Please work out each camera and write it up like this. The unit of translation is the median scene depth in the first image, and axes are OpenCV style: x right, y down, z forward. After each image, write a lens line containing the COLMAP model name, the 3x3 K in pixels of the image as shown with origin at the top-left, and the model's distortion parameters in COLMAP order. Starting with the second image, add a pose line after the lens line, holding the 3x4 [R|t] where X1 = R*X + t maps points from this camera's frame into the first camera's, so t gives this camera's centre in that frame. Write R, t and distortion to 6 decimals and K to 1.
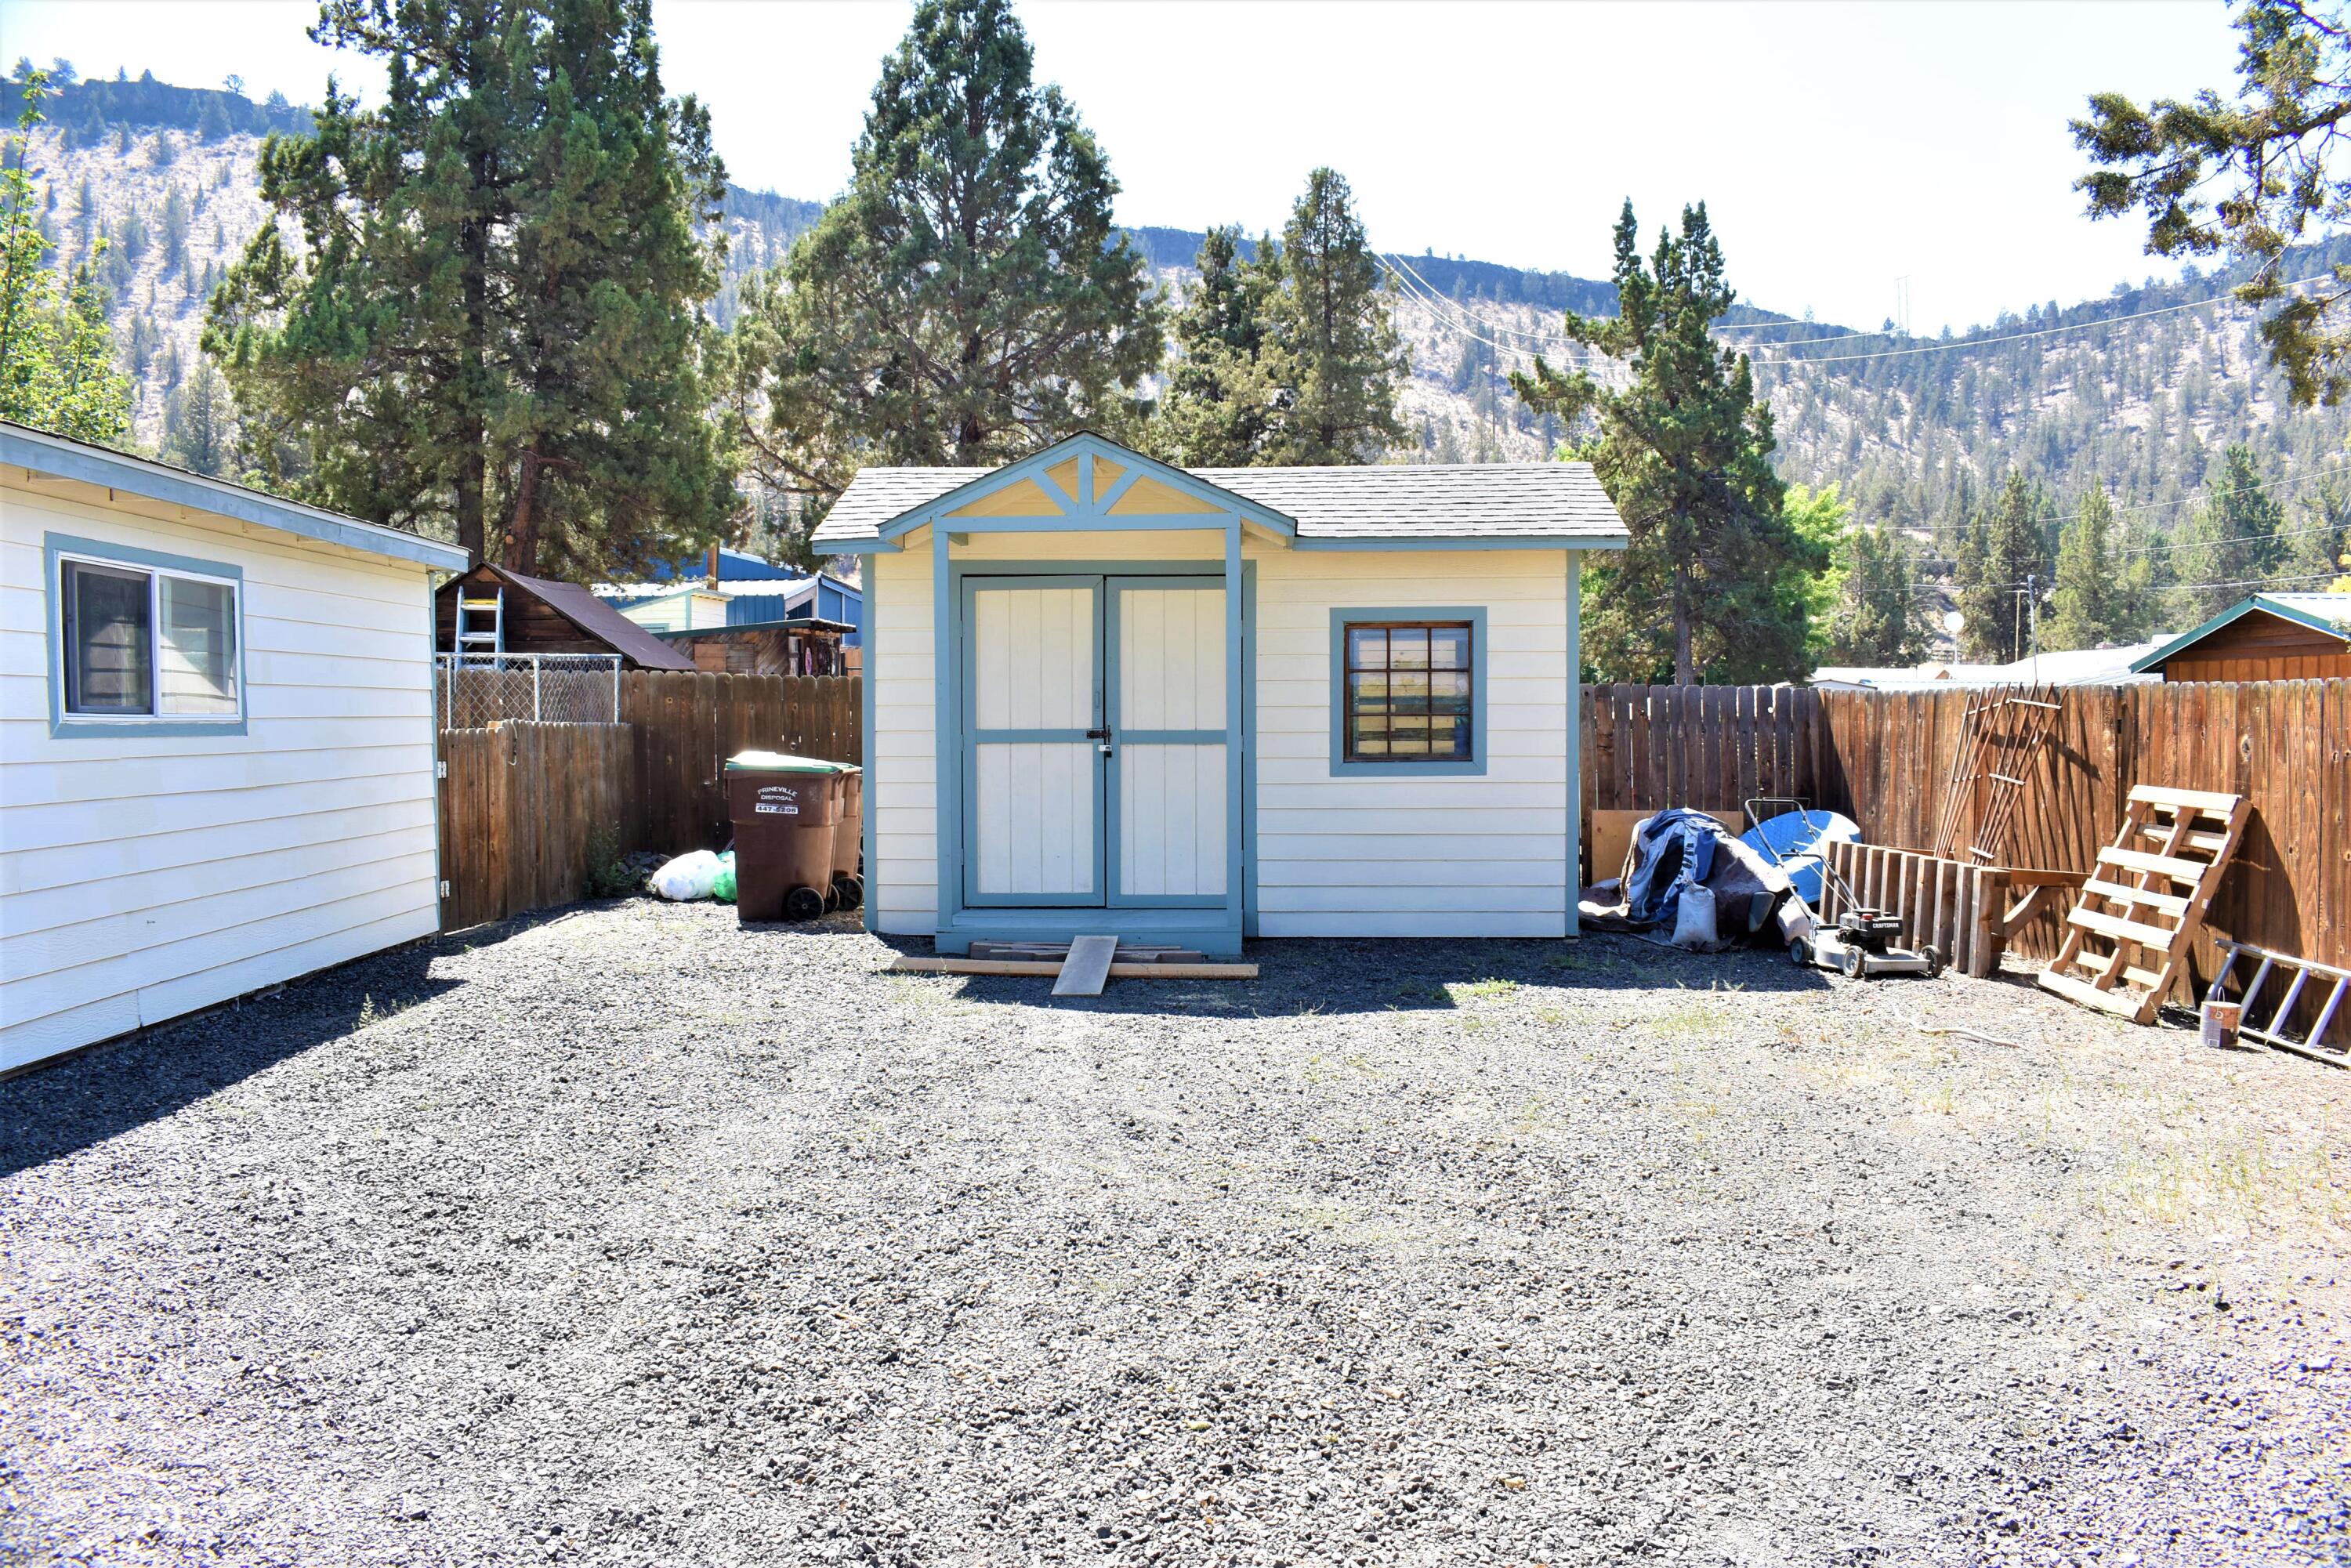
lens RADIAL K [[1835.5, 0, 1189.2], [0, 1835.5, 784.5], [0, 0, 1]] dist [-0.096915, 0.016403]
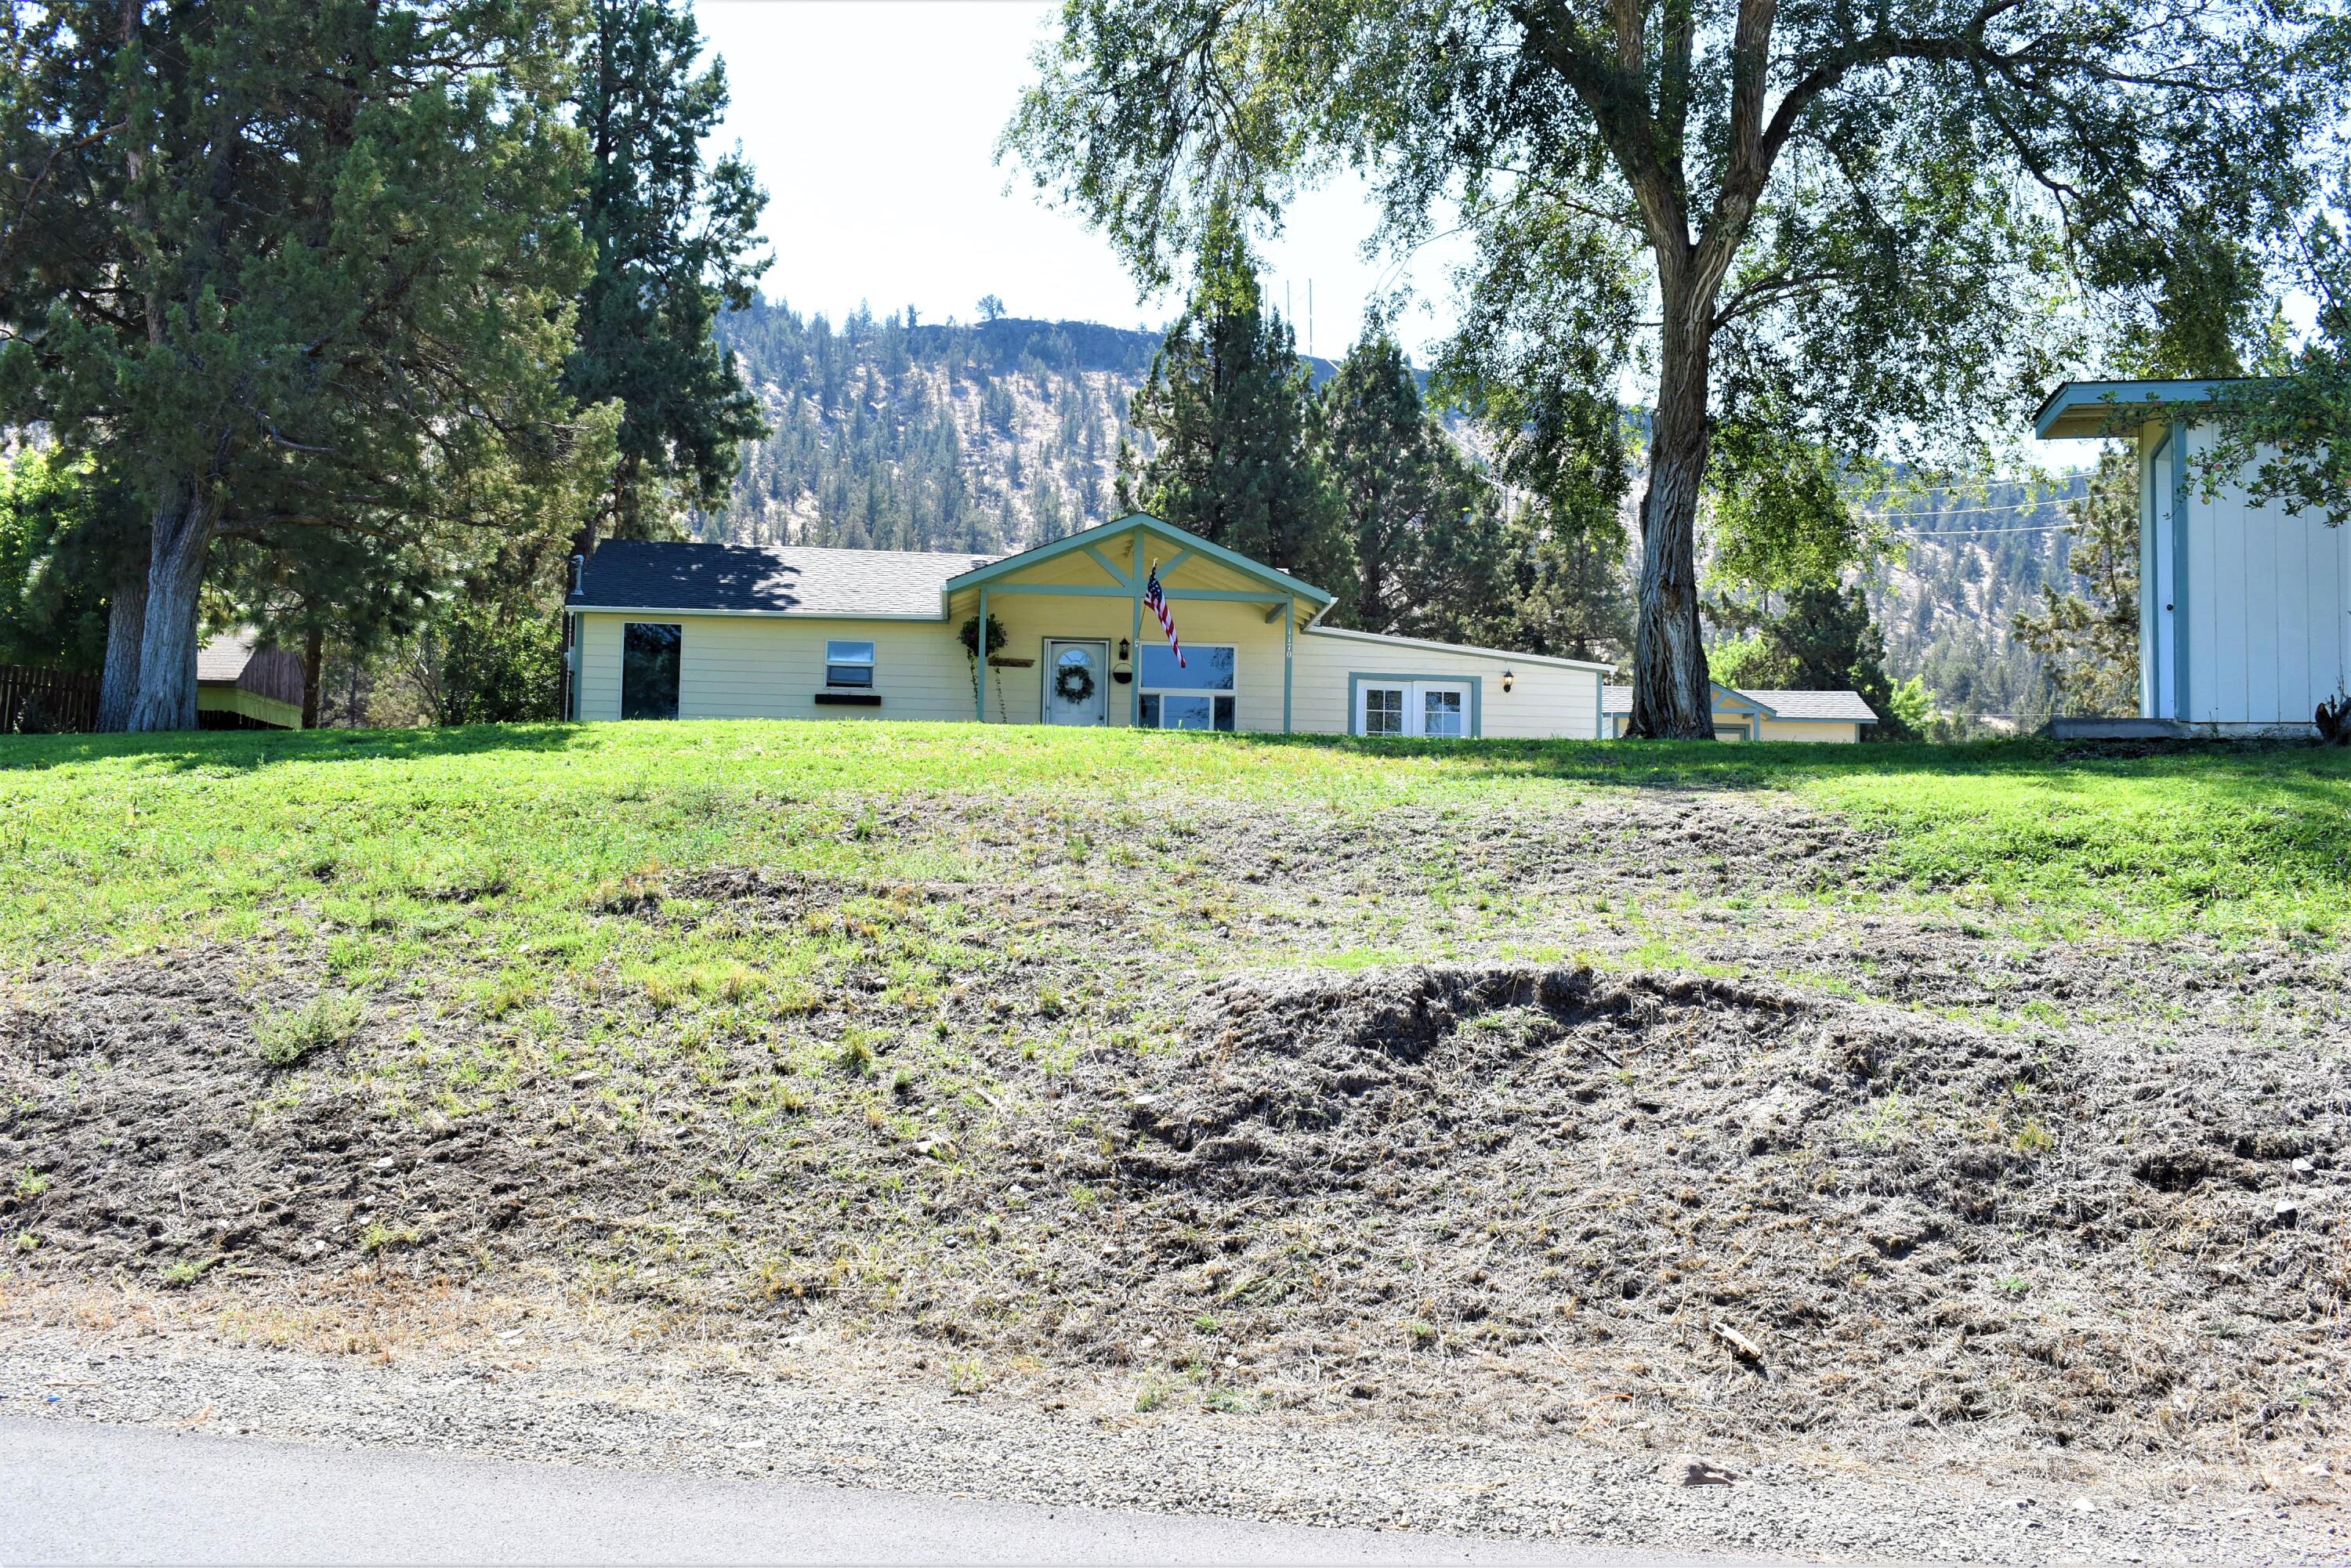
lens RADIAL K [[2497.1, 0, 1175.5], [0, 2497.1, 784.0], [0, 0, 1]] dist [-0.089758, -0.002546]
pose [[0.997923, 0.027972, 0.058033, -0.615804], [-0.021924, 0.994507, -0.102347, 0.221440], [-0.060577, 0.100862, 0.993054, -1.597099]]
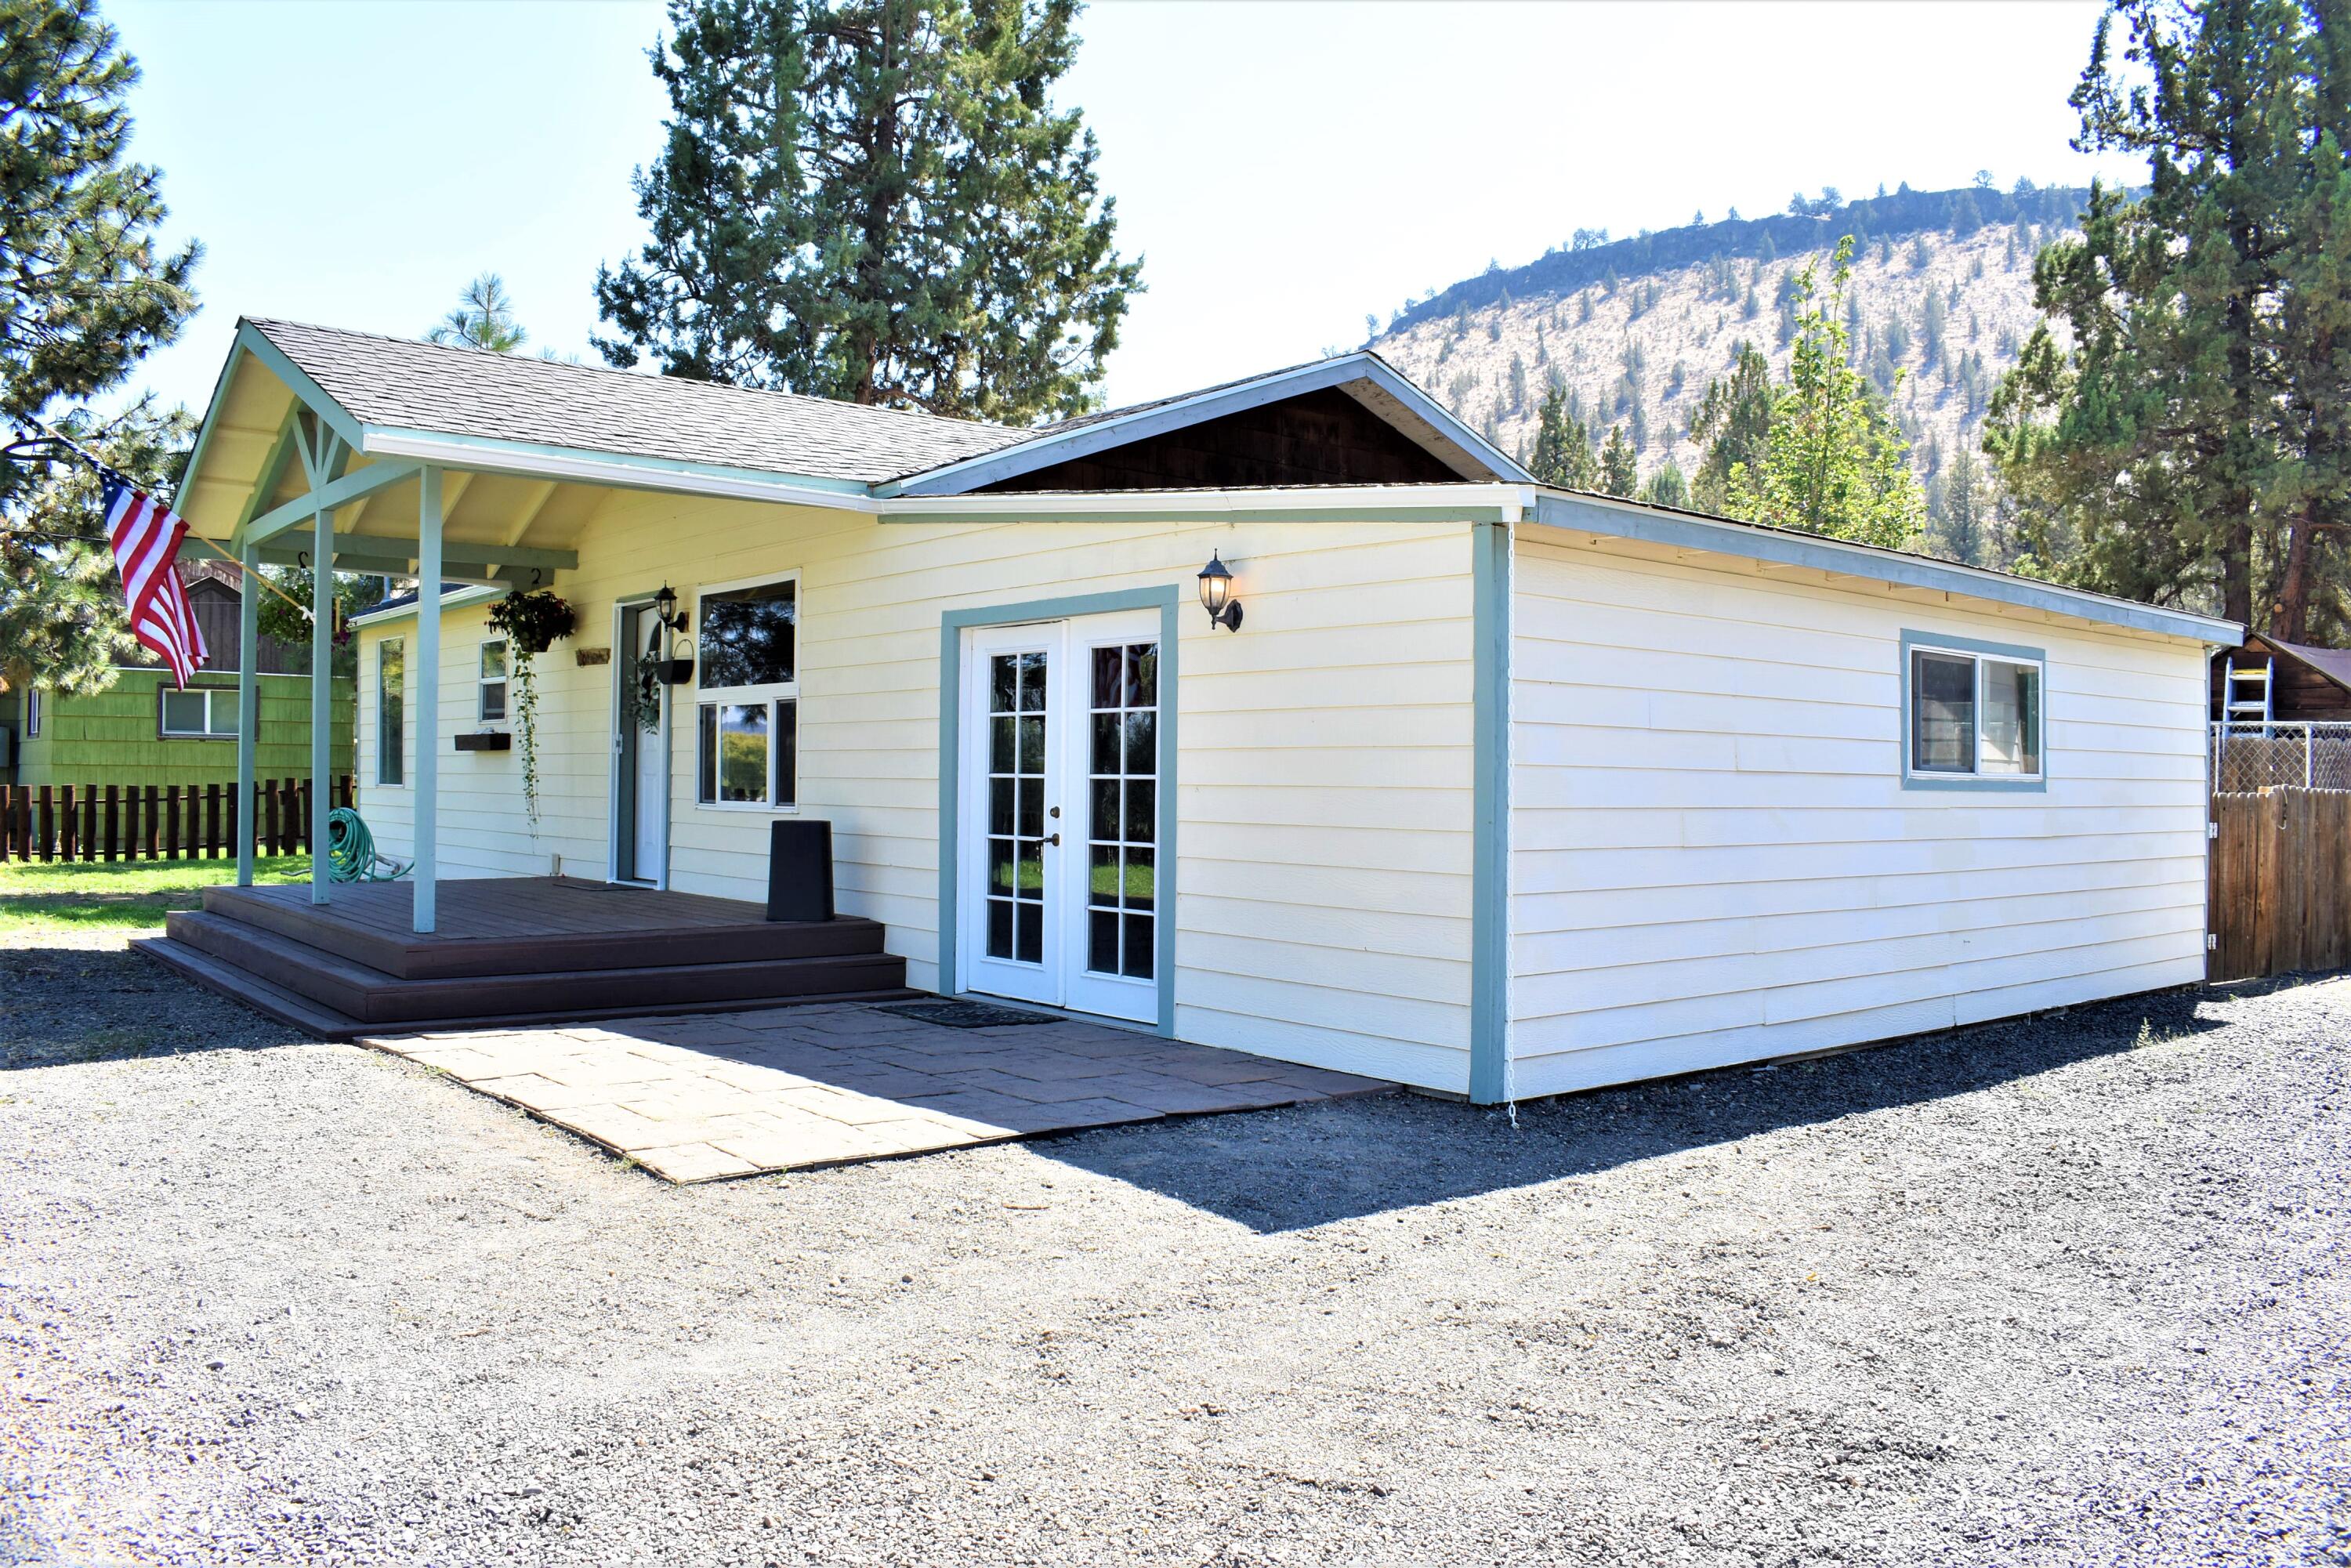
lens RADIAL K [[1835.5, 0, 1189.2], [0, 1835.5, 784.5], [0, 0, 1]] dist [-0.096915, 0.016403]
pose [[0.617788, 0.012080, -0.786252, 0.022053], [-0.043066, 0.998901, -0.018491, 0.005494], [0.785165, 0.045285, 0.617629, -0.070217]]
